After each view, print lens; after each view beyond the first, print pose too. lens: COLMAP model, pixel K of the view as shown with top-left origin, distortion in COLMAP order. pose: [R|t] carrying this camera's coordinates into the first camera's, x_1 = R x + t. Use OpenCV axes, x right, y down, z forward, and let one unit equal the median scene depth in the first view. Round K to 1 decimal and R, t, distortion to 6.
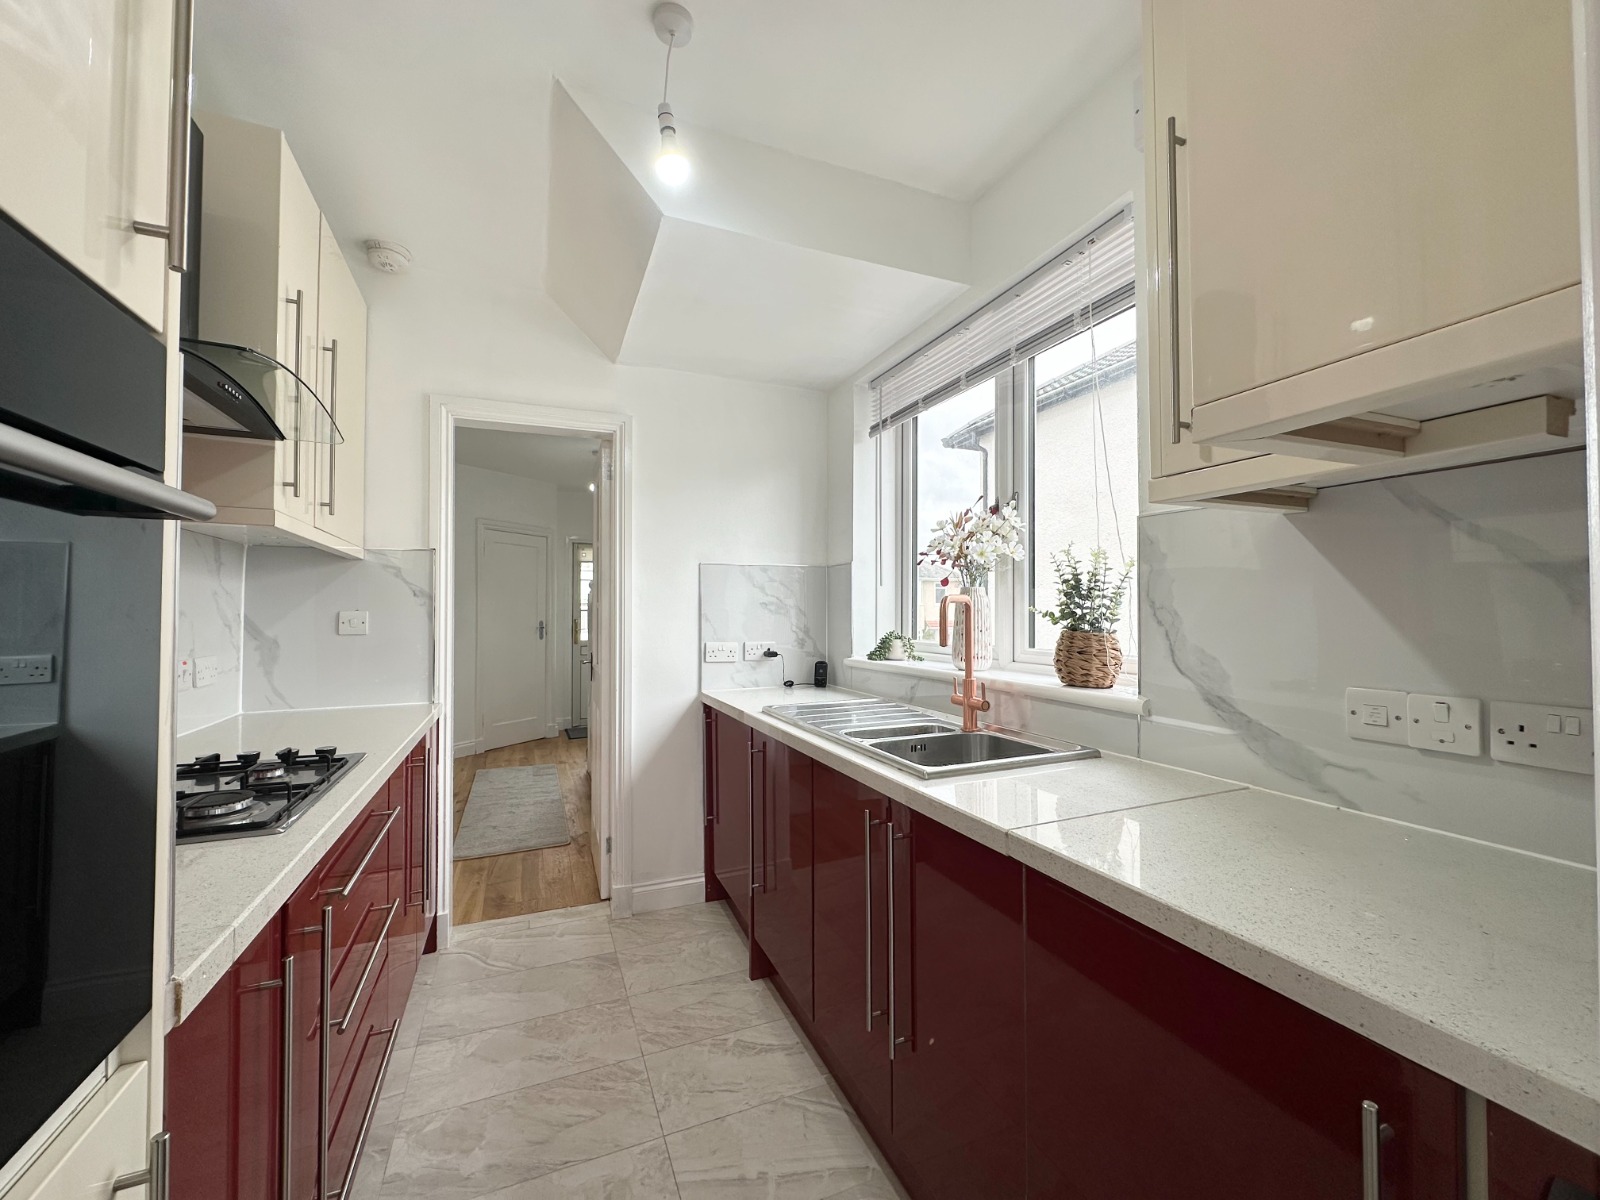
lens RADIAL K [[643.9, 0, 800.1], [0, 643.9, 600.4], [0, 0, 1]] dist [0.001872, 0.000156]
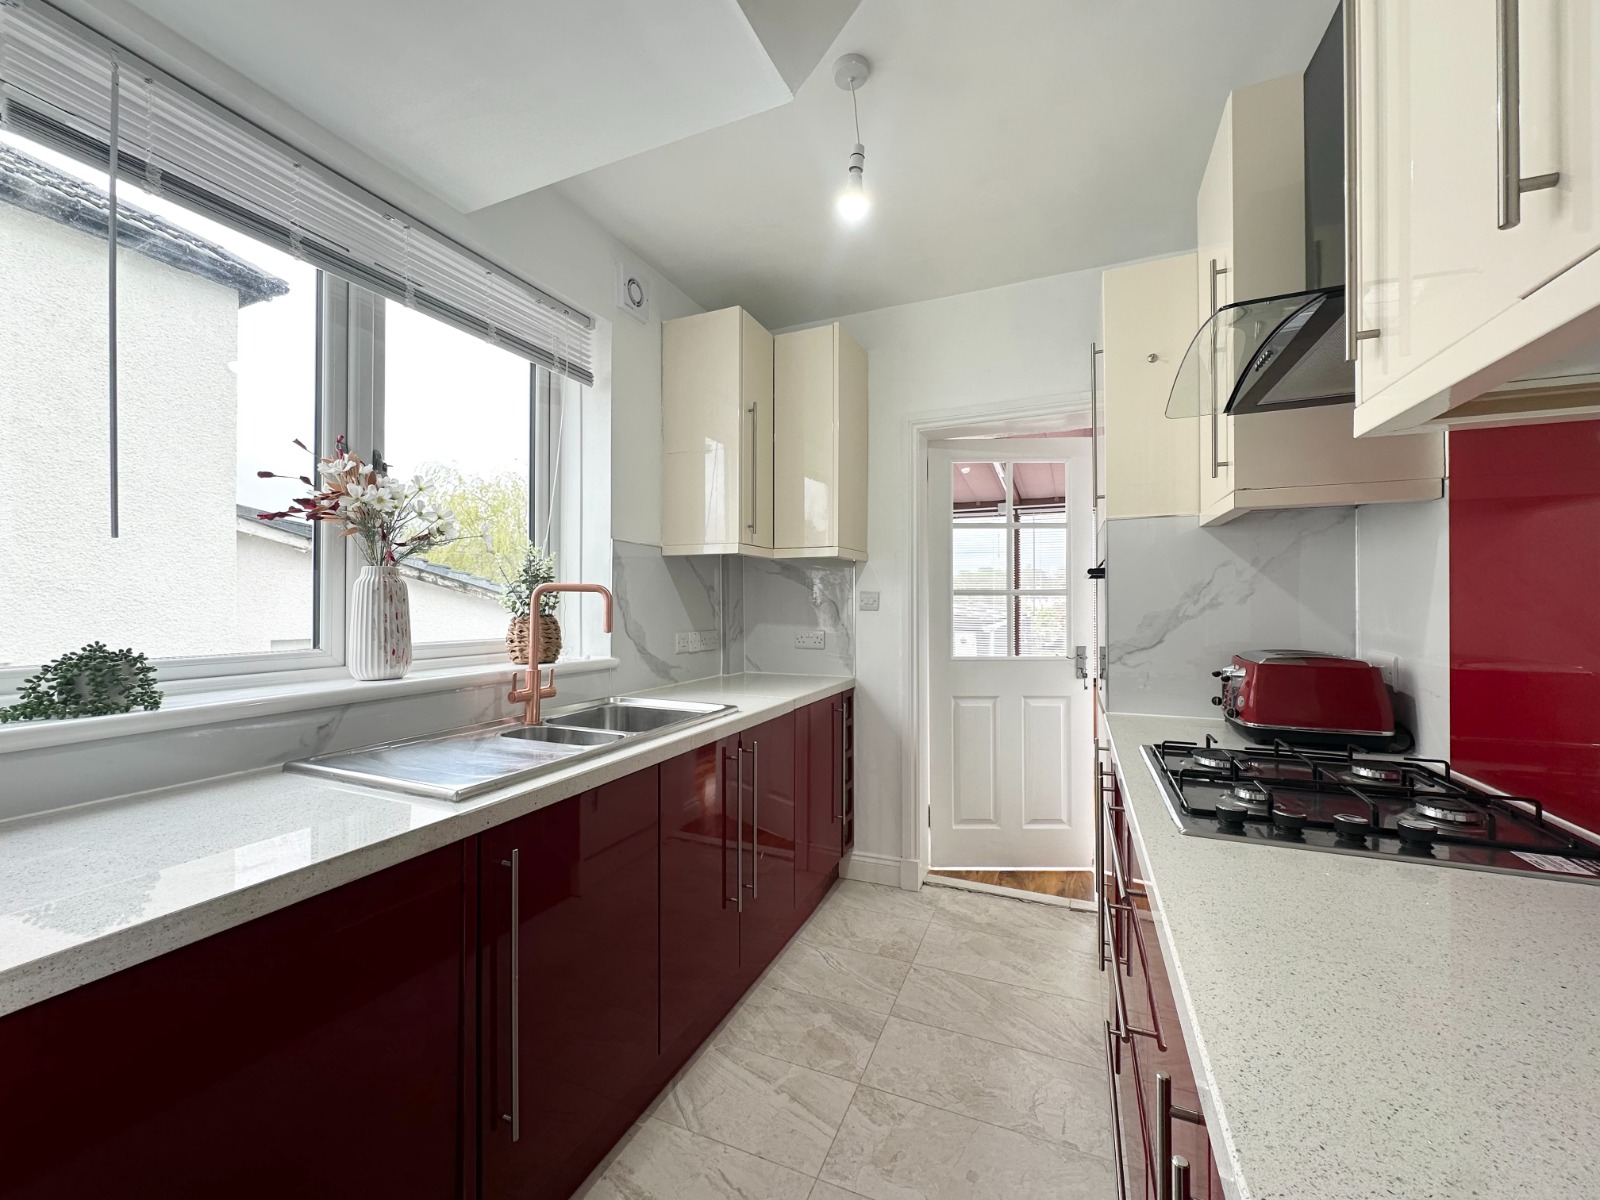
lens RADIAL K [[643.9, 0, 800.7], [0, 643.9, 598.4], [0, 0, 1]] dist [0.001872, 0.000156]
pose [[-0.697193, -0.000725, 0.716883, -0.898450], [-0.018455, 0.999686, -0.016937, 0.029696], [-0.716646, -0.025039, -0.696988, 1.772906]]
